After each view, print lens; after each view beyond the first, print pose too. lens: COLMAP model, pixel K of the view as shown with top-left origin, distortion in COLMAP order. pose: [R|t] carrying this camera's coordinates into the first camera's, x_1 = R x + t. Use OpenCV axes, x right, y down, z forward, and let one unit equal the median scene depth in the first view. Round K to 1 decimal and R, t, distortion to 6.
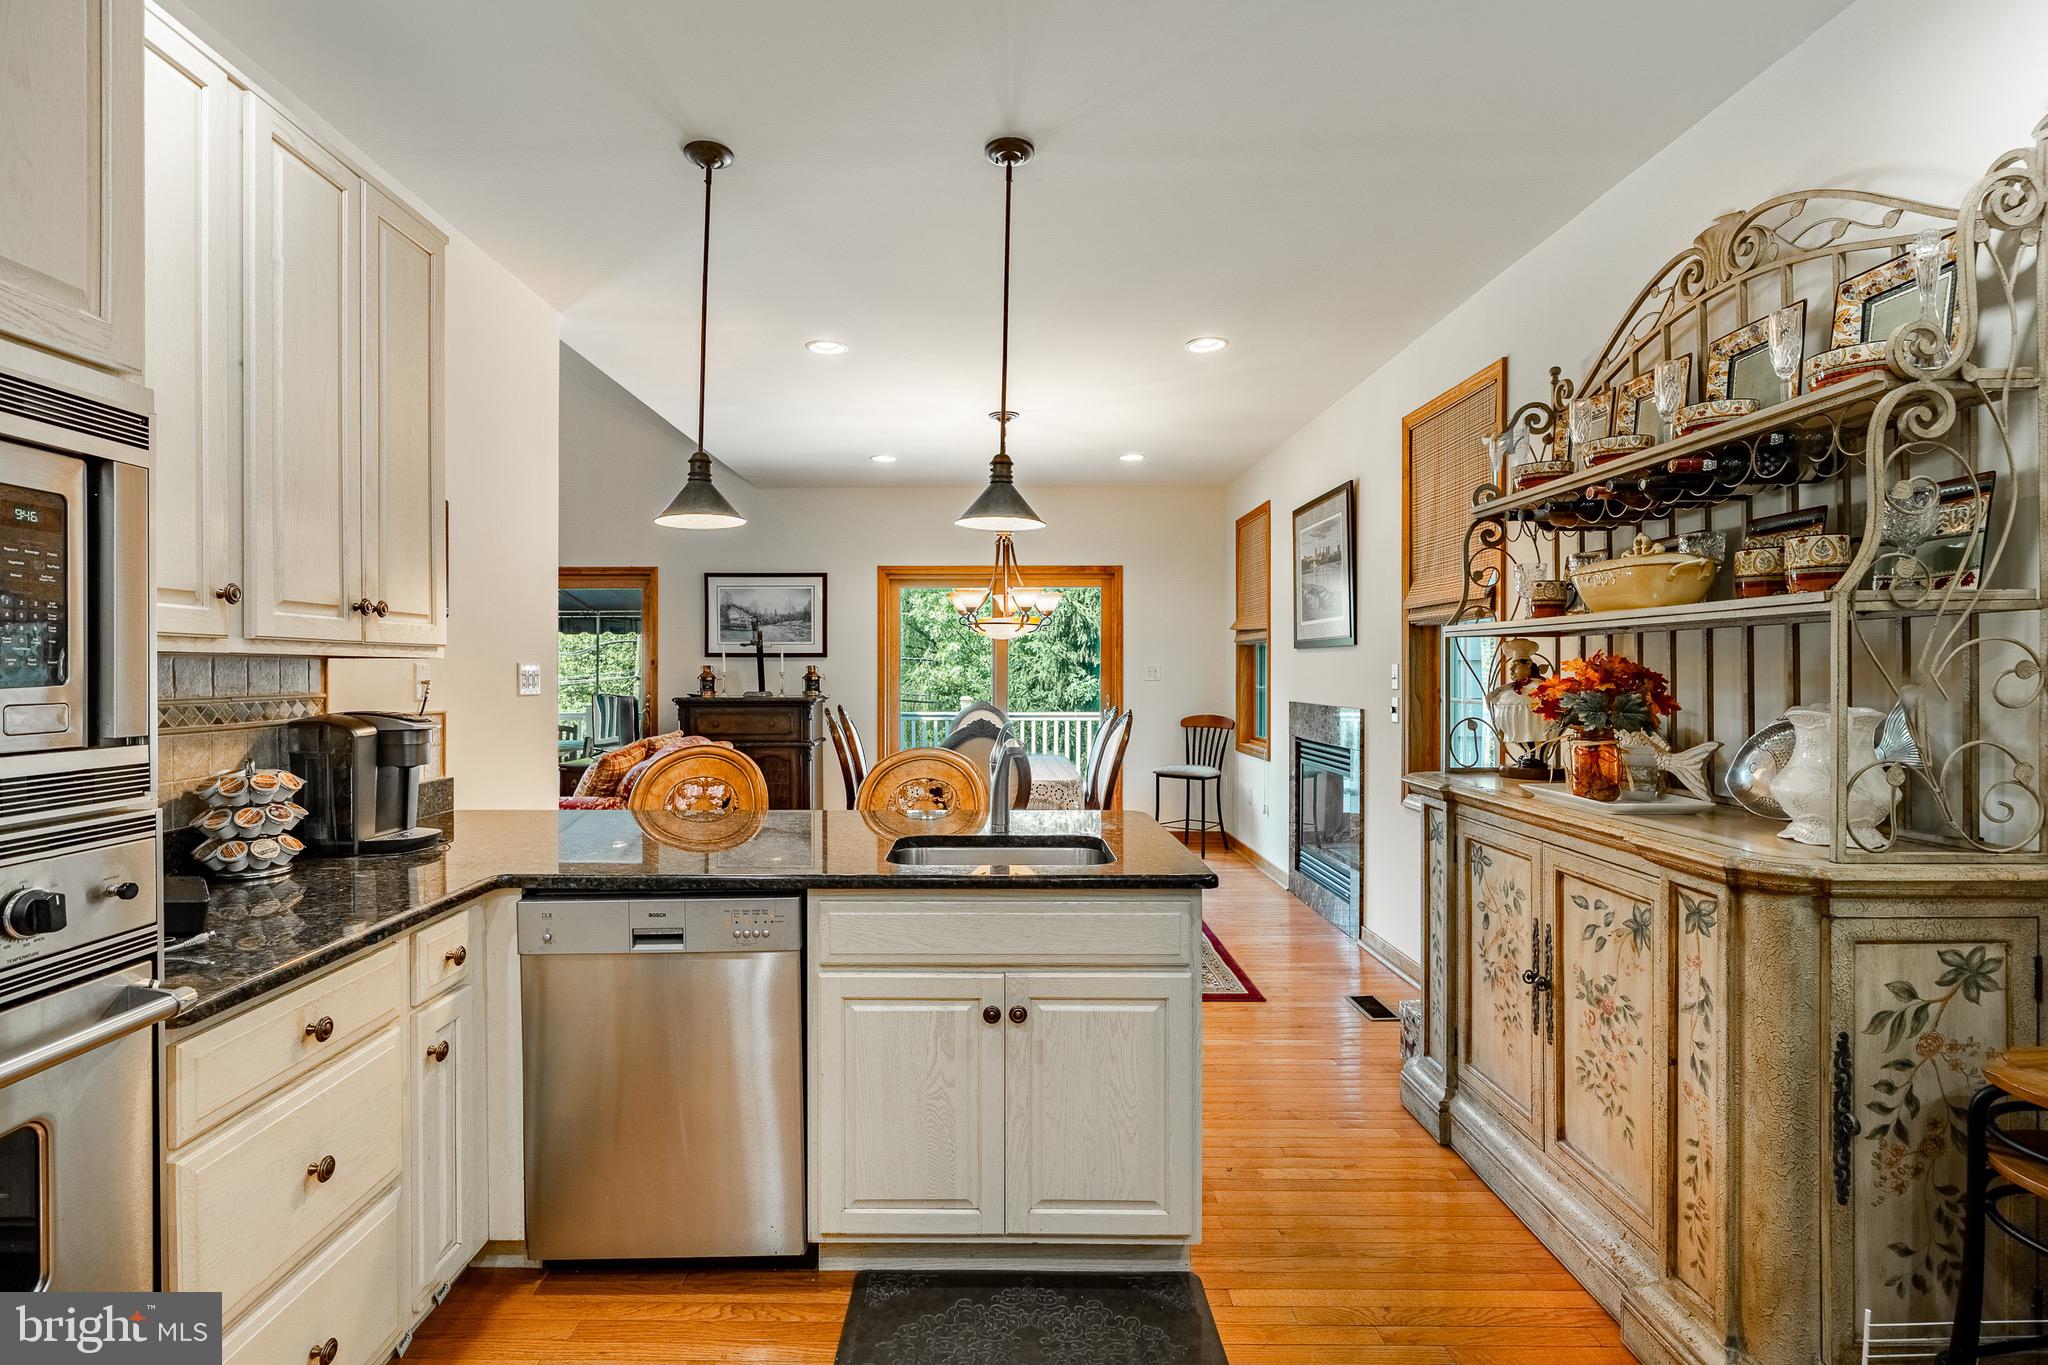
lens RADIAL K [[931.7, 0, 981.1], [0, 931.7, 667.2], [0, 0, 1]] dist [-0.000187, 0.000003]
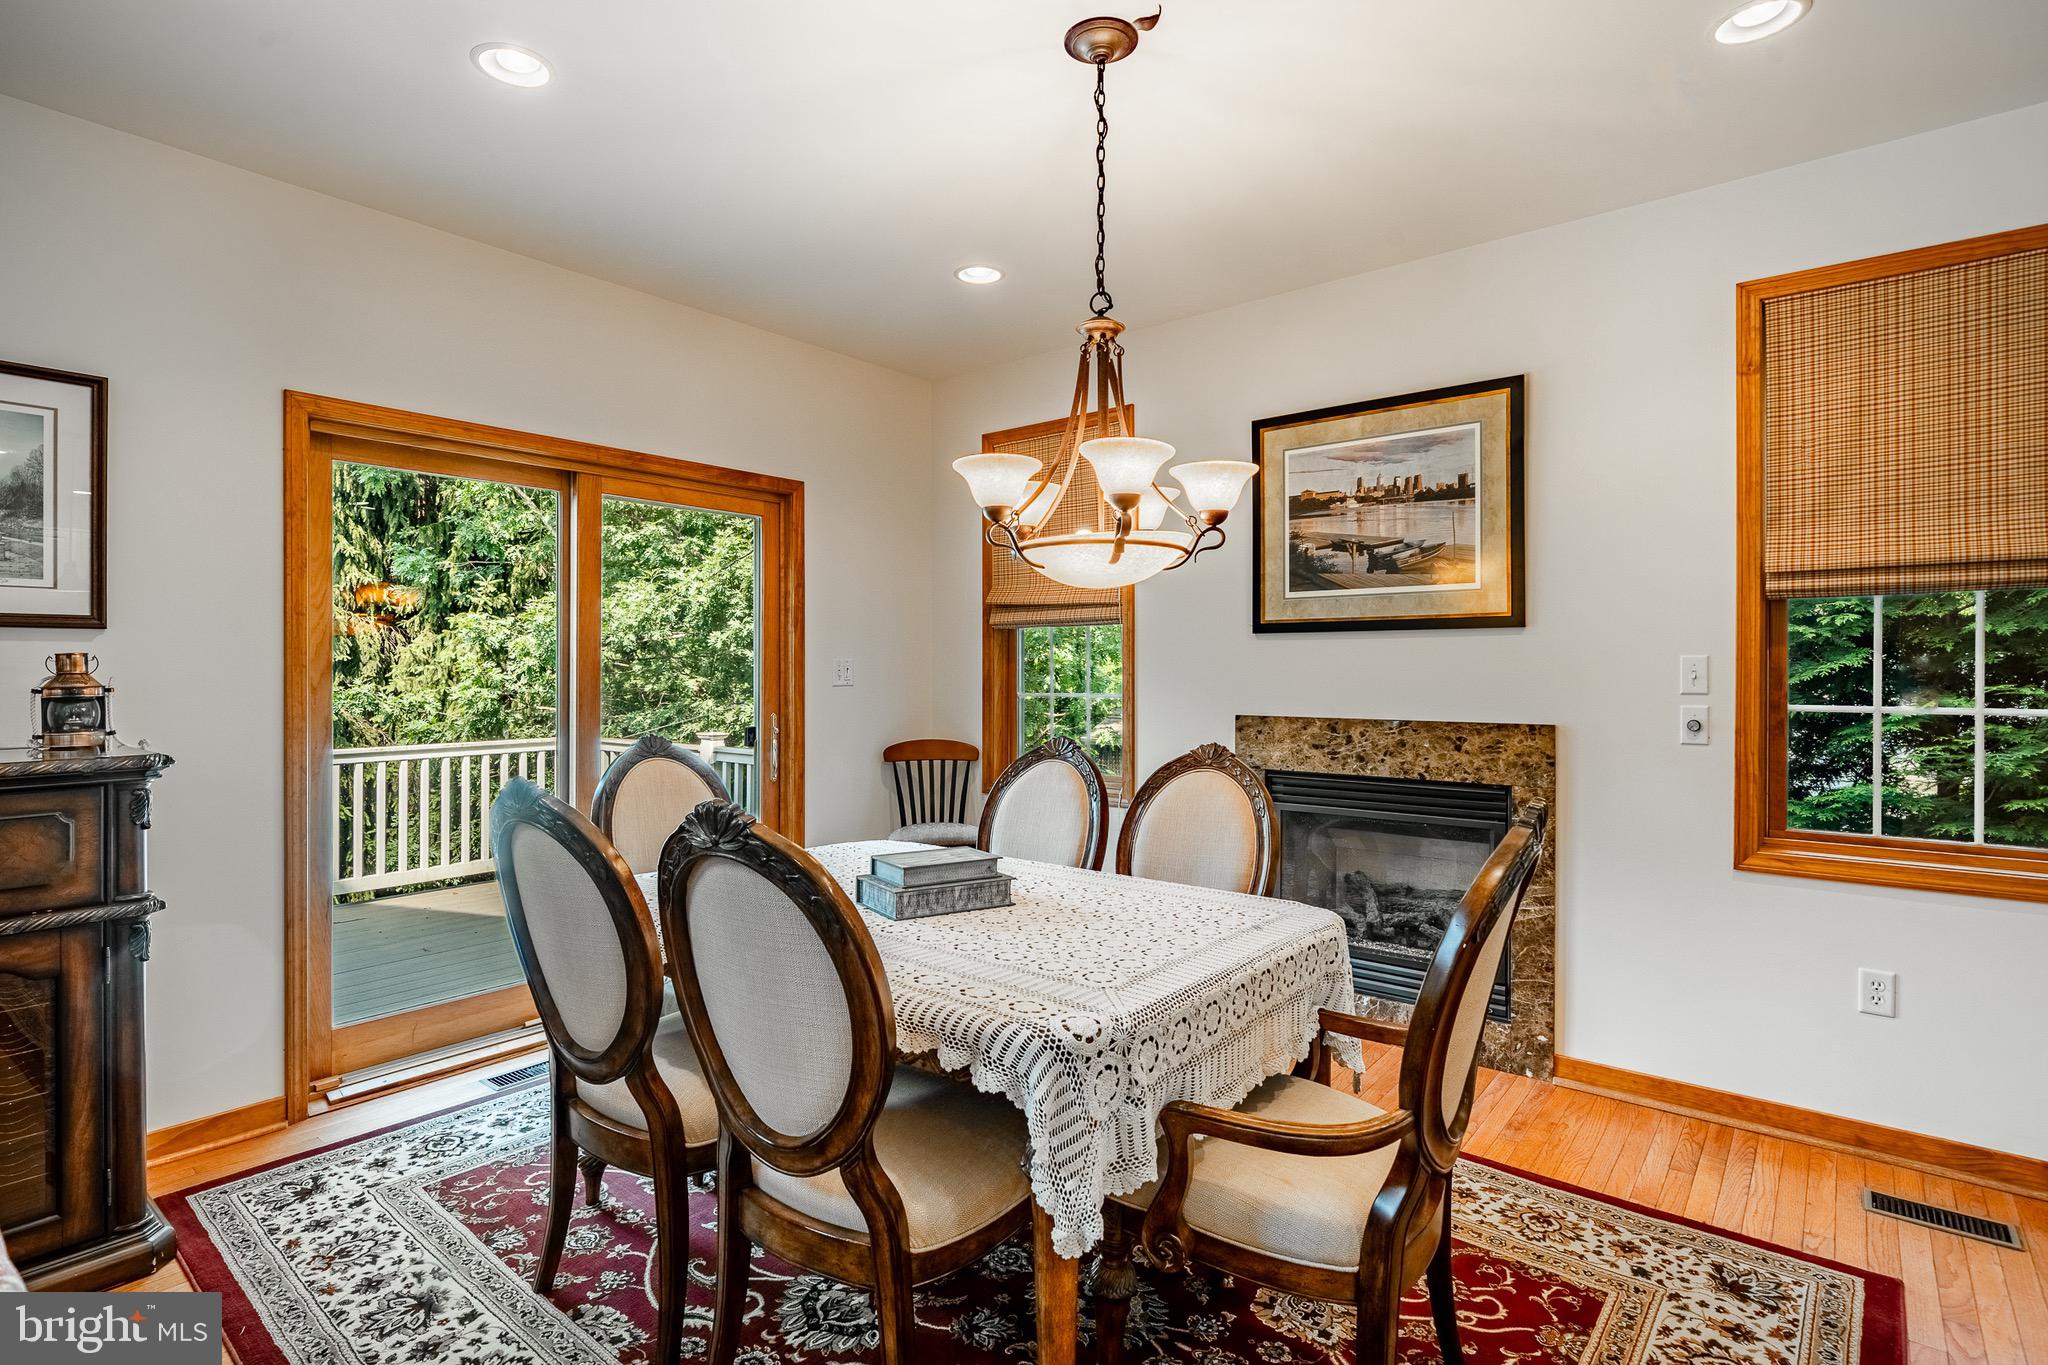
lens RADIAL K [[994.9, 0, 986.8], [0, 994.9, 656.2], [0, 0, 1]] dist [-0.001781, -0.000079]
pose [[0.641931, 0.008863, 0.766711, -0.244066], [-0.000807, 0.999940, -0.010884, 0.002947], [-0.766762, 0.006368, 0.641900, 0.545231]]
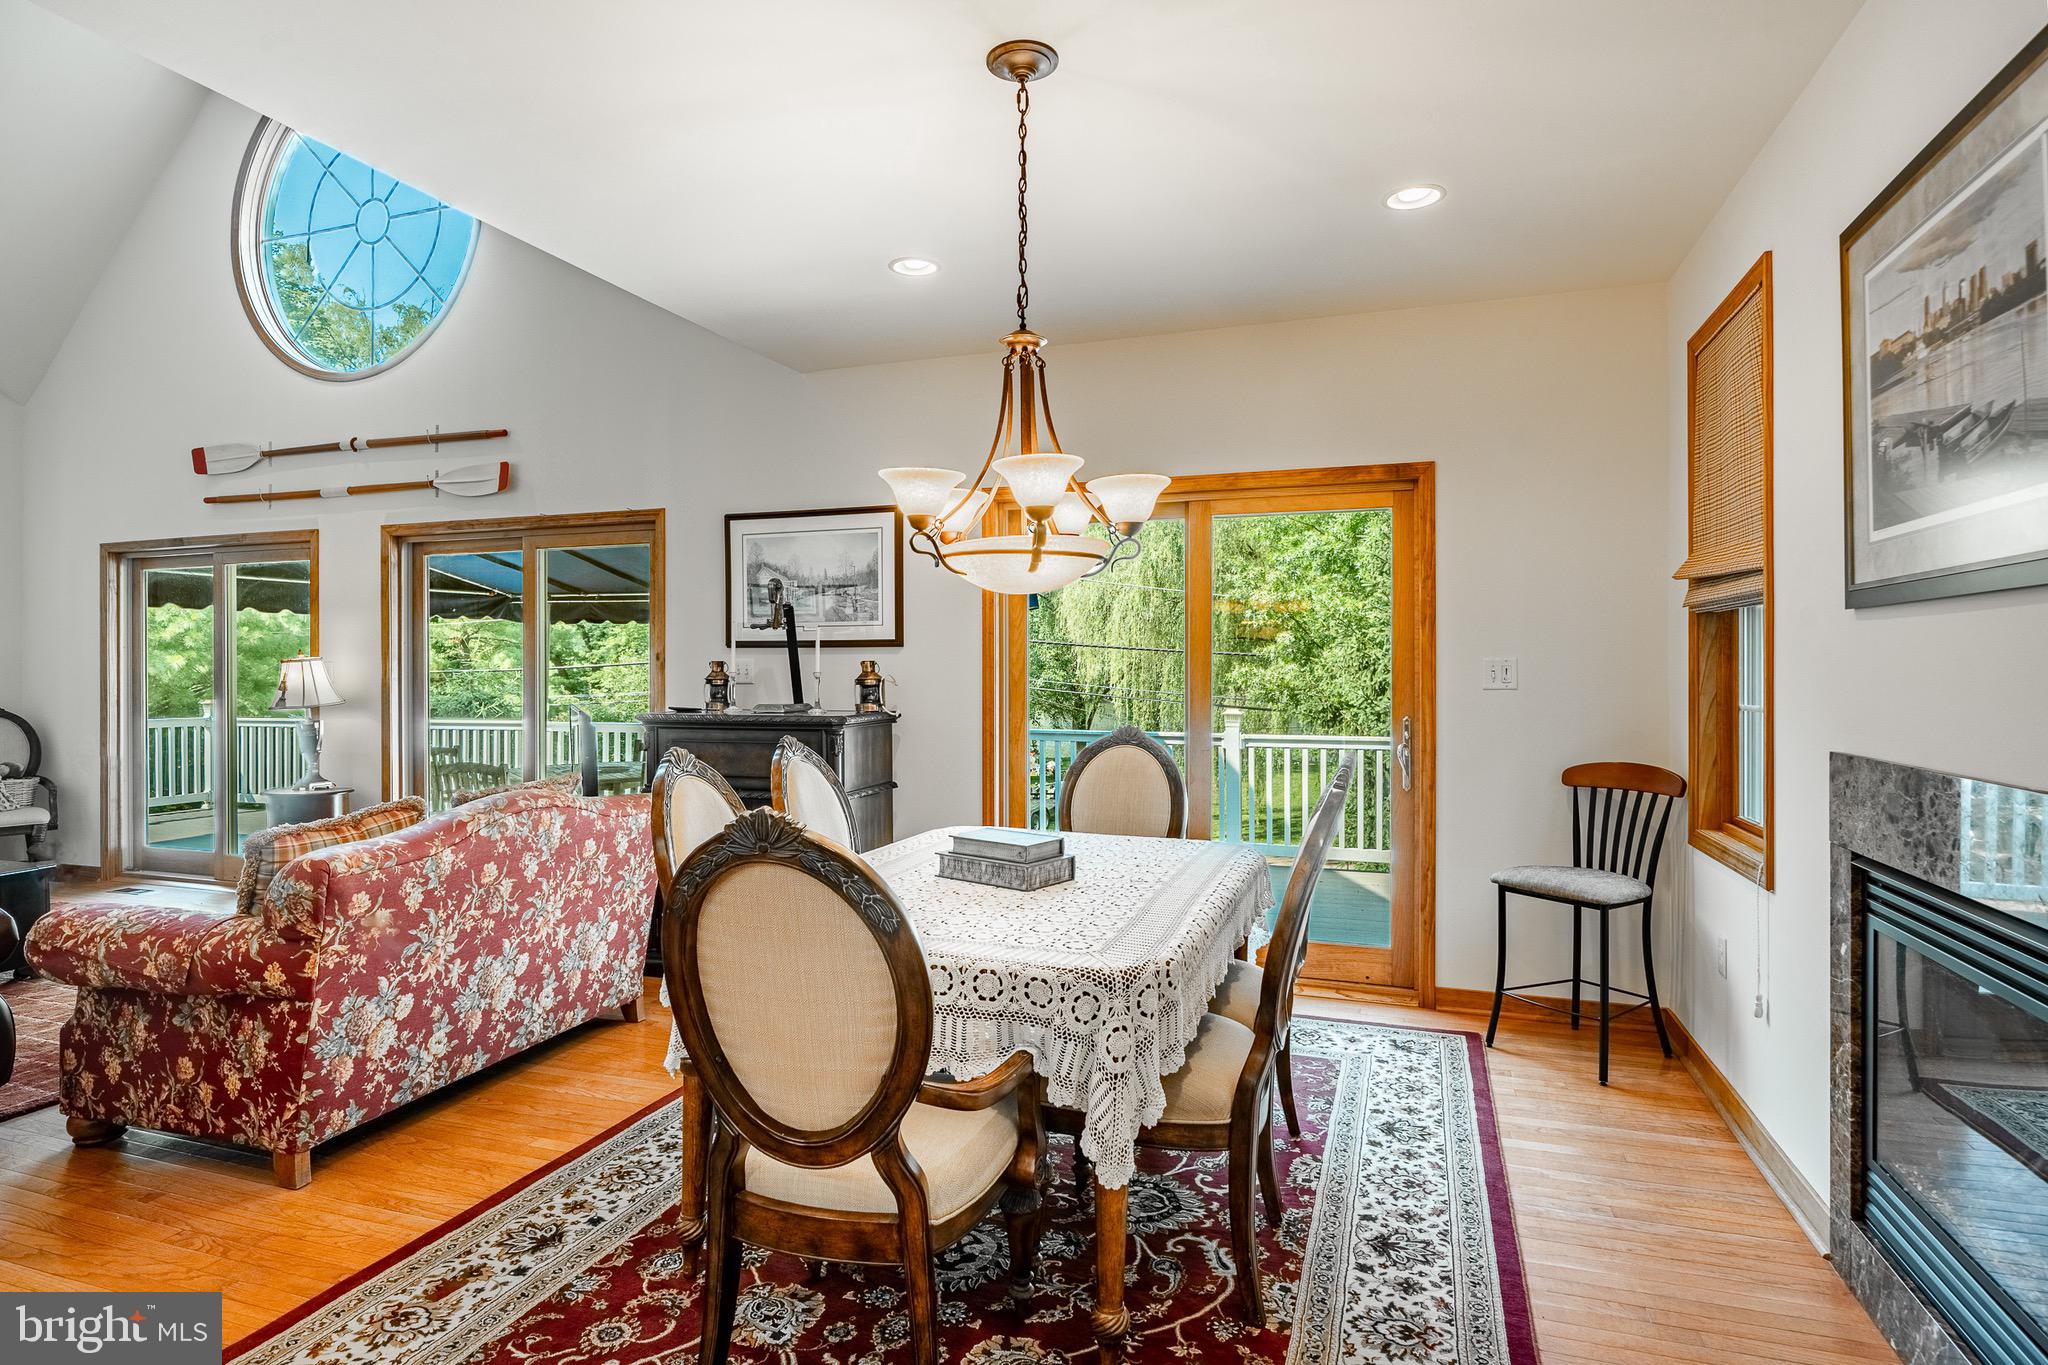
lens RADIAL K [[1075.5, 0, 1015.8], [0, 1075.5, 660.2], [0, 0, 1]] dist [-0.005461, -0.000496]
pose [[0.947833, -0.003079, -0.318754, 0.125402], [0.001193, 0.999981, -0.006112, 0.002209], [0.318767, 0.005413, 0.947818, 0.386635]]
